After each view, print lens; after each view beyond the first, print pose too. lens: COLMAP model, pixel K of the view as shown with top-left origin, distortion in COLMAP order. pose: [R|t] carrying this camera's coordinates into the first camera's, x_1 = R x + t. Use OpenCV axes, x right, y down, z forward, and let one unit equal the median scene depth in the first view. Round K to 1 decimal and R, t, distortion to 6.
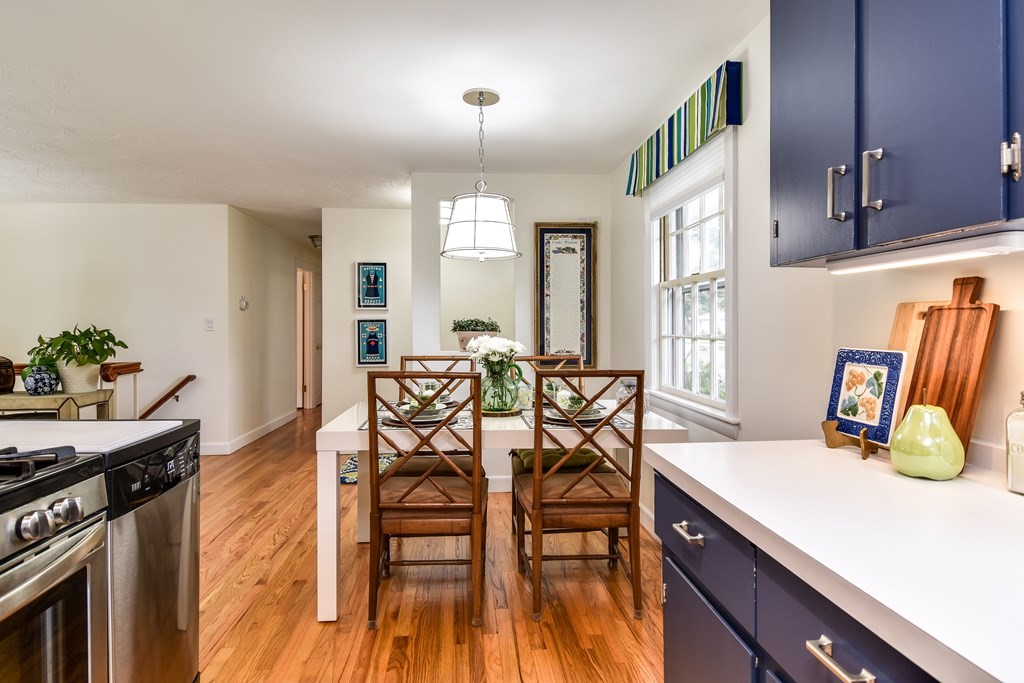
lens RADIAL K [[555.1, 0, 509.7], [0, 555.1, 333.1], [0, 0, 1]] dist [0.008314, -0.010762]
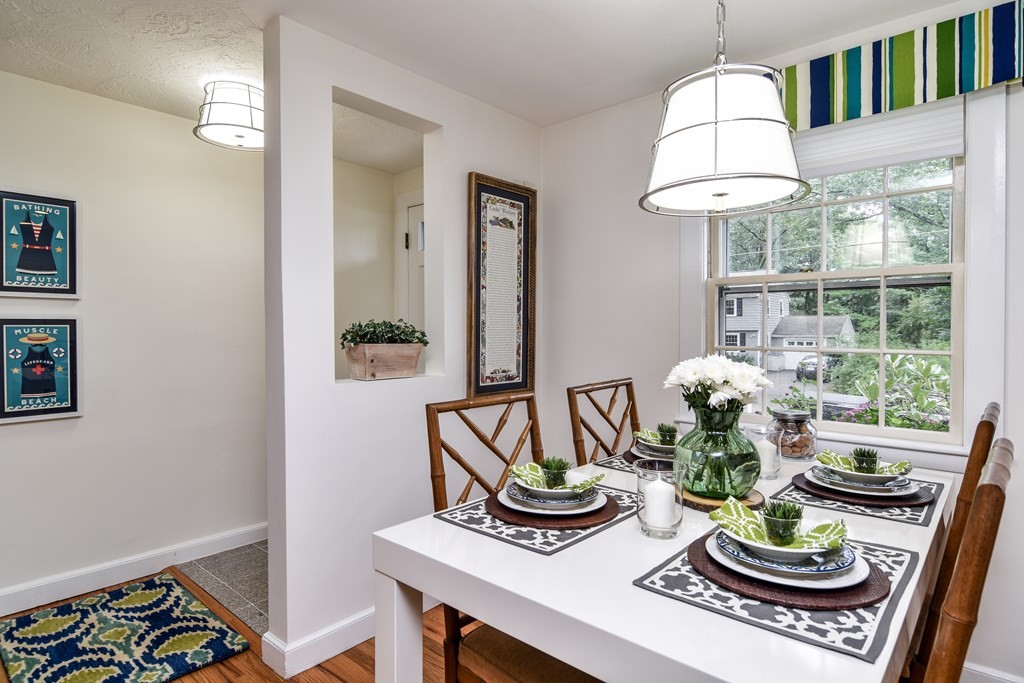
lens RADIAL K [[555.1, 0, 514.3], [0, 555.1, 338.5], [0, 0, 1]] dist [0.008314, -0.010762]
pose [[0.721458, -0.006199, 0.692430, -0.360616], [0.005939, 0.999979, 0.002765, -0.008598], [-0.692433, 0.002118, 0.721479, 0.498902]]
